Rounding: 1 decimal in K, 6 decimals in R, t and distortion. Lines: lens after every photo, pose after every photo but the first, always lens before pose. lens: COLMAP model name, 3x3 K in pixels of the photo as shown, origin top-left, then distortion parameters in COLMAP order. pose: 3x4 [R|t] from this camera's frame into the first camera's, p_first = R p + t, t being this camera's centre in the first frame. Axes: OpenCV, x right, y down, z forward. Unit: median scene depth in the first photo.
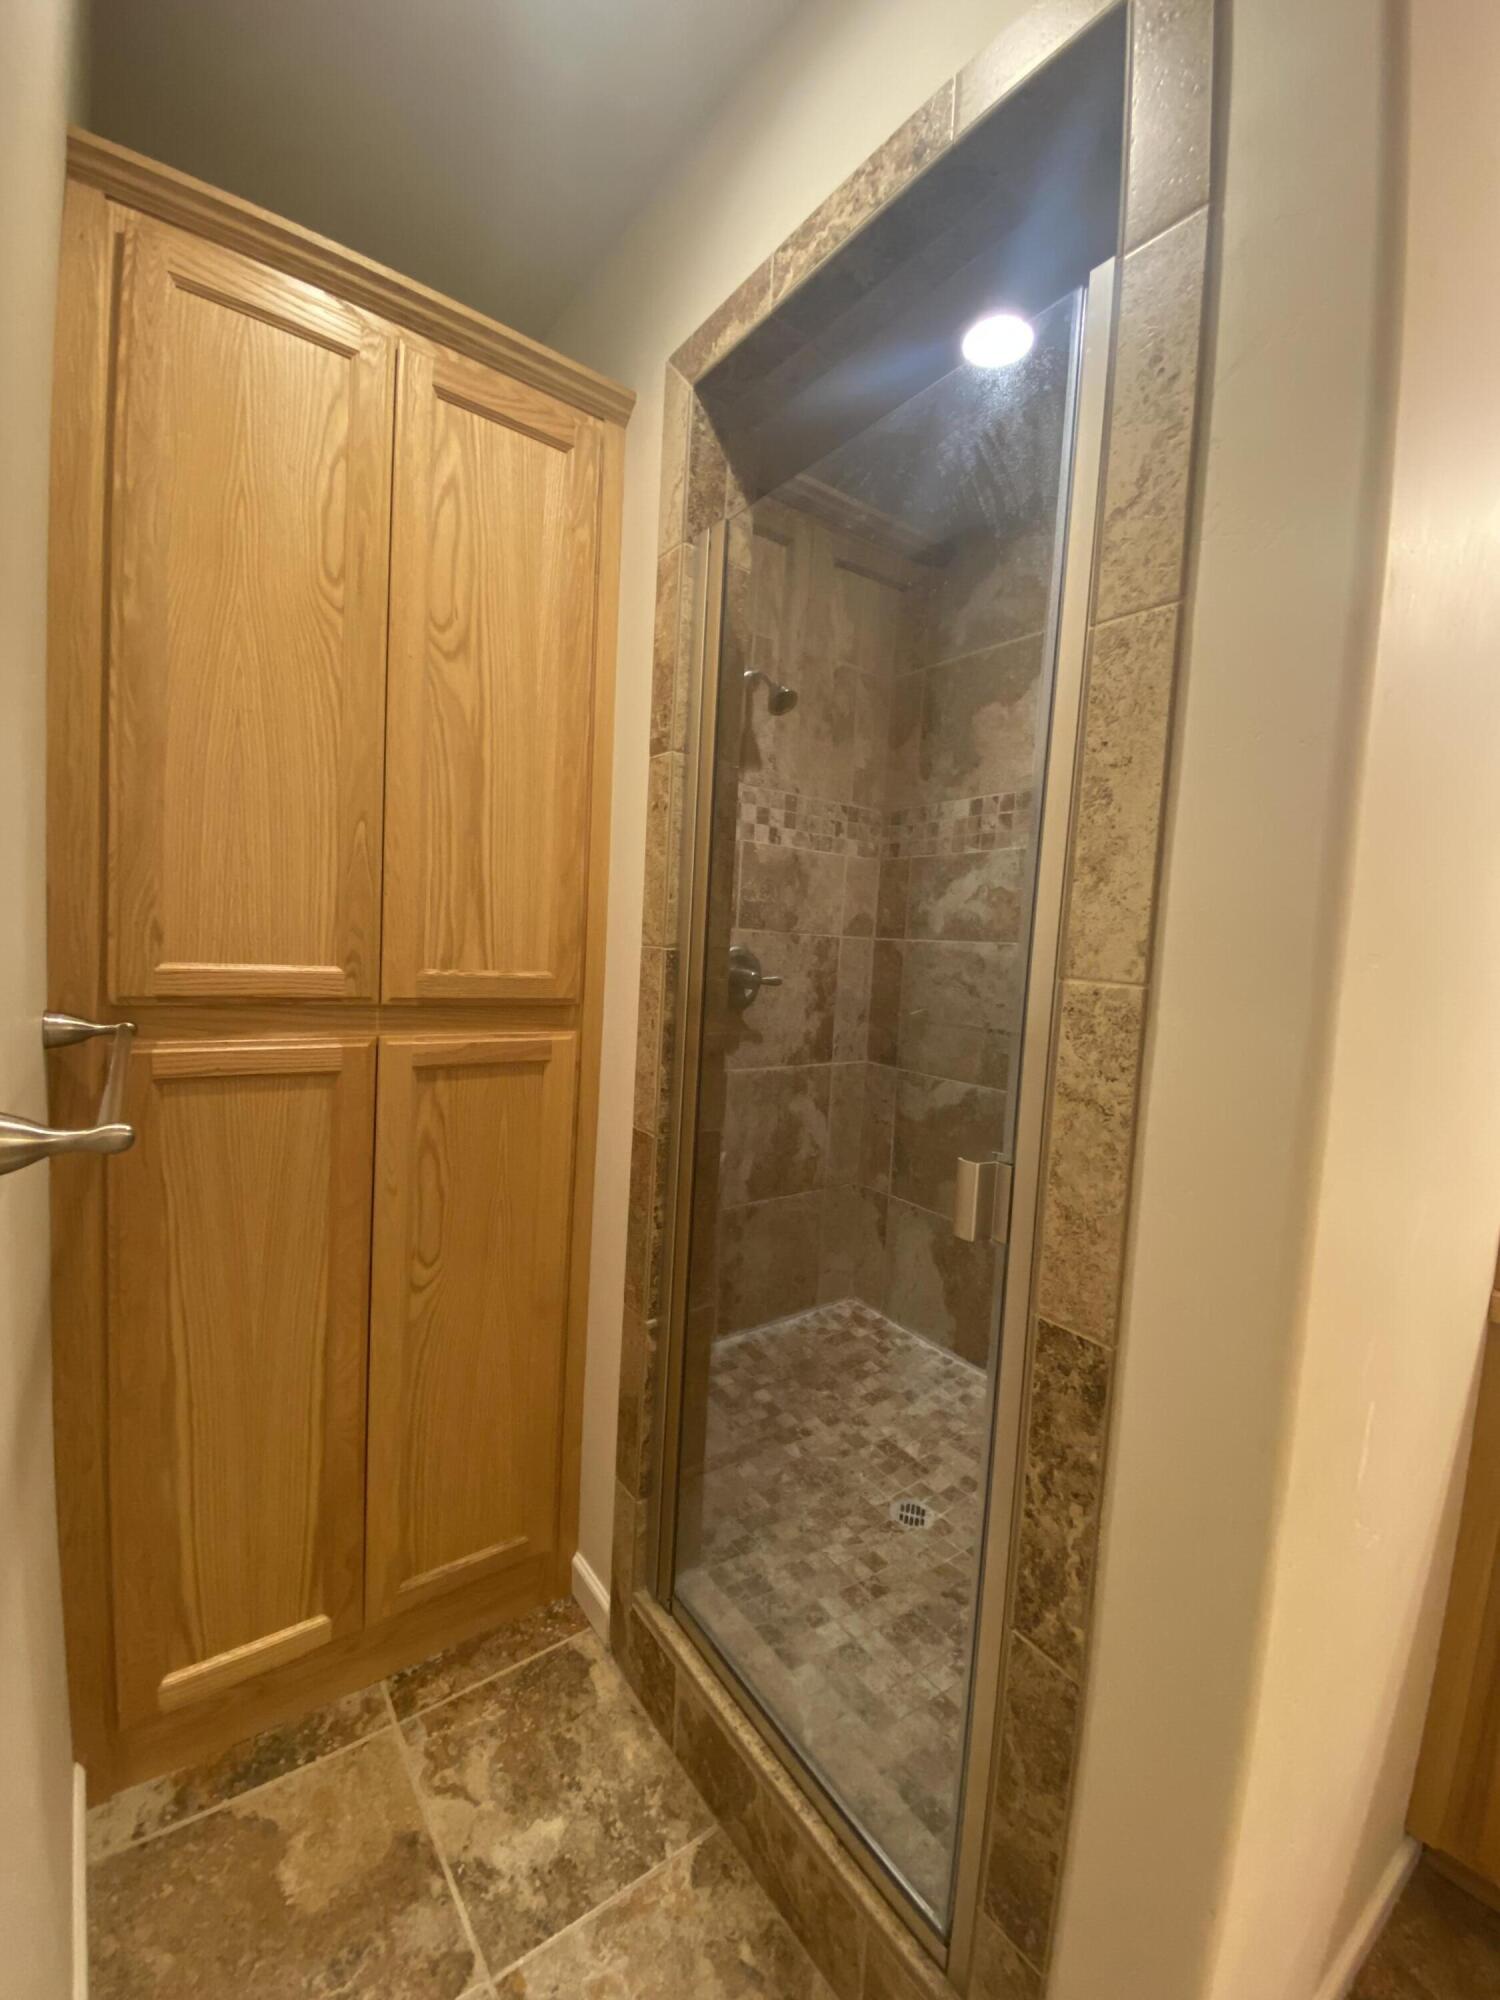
lens RADIAL K [[799.4, 0, 750.0], [0, 799.4, 1000.0], [0, 0, 1]] dist [0.014348, -0.015350]
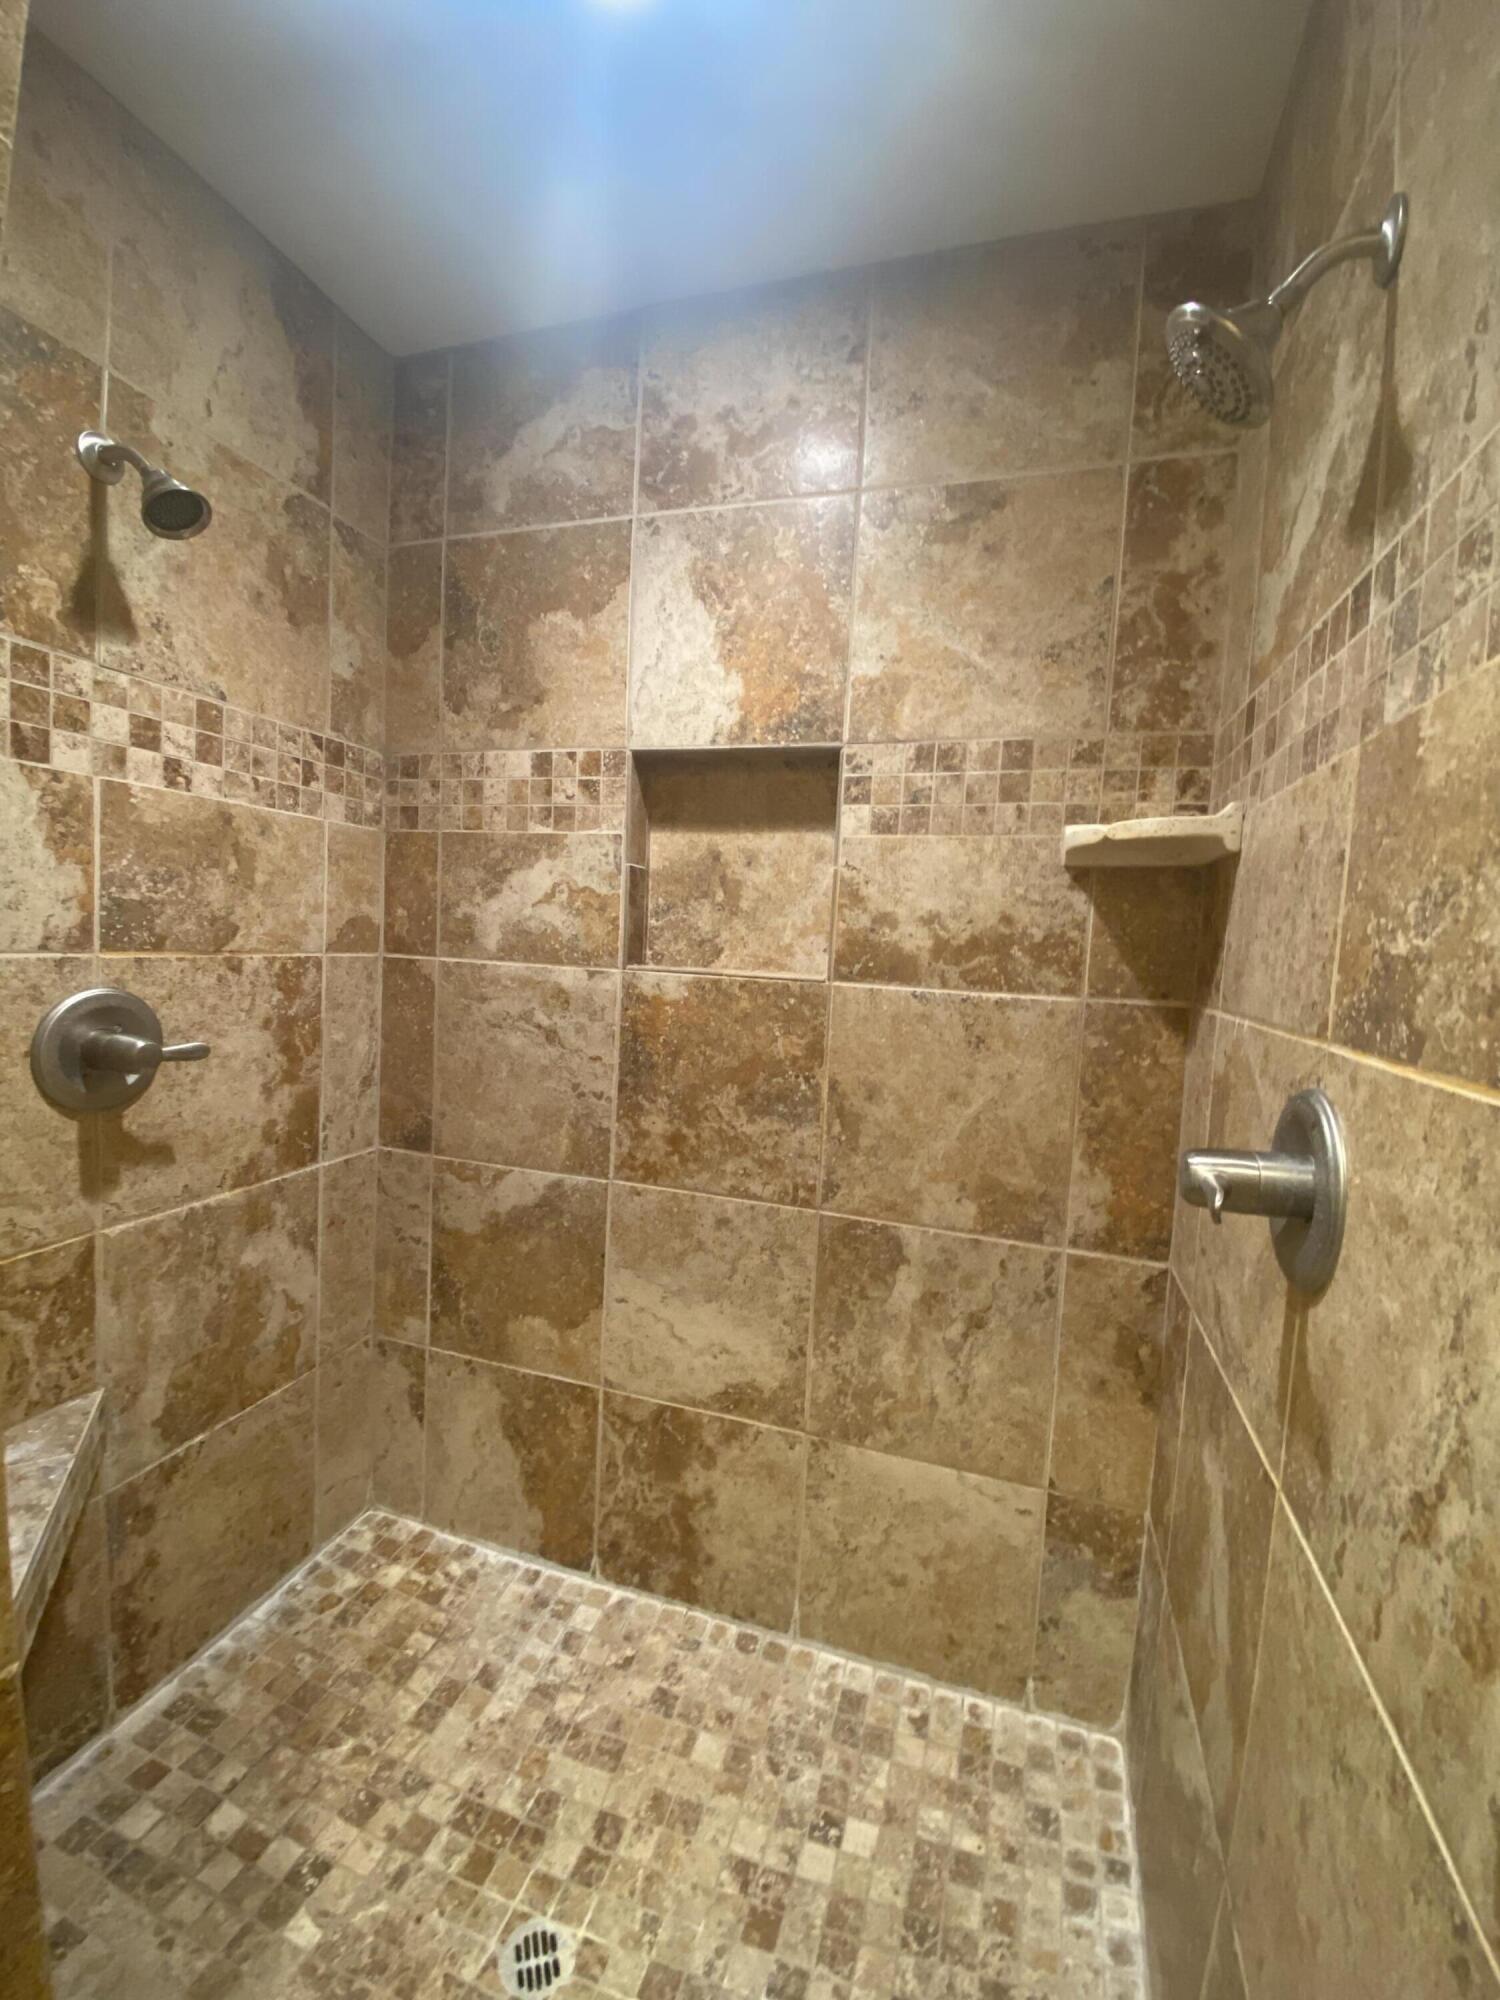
lens RADIAL K [[805.1, 0, 750.0], [0, 805.1, 1000.0], [0, 0, 1]] dist [0.034105, -0.028050]
pose [[0.814454, -0.054079, 0.577703, 0.021105], [0.029983, 0.998239, 0.051176, -0.070878], [-0.579453, -0.024360, 0.814641, 0.331484]]
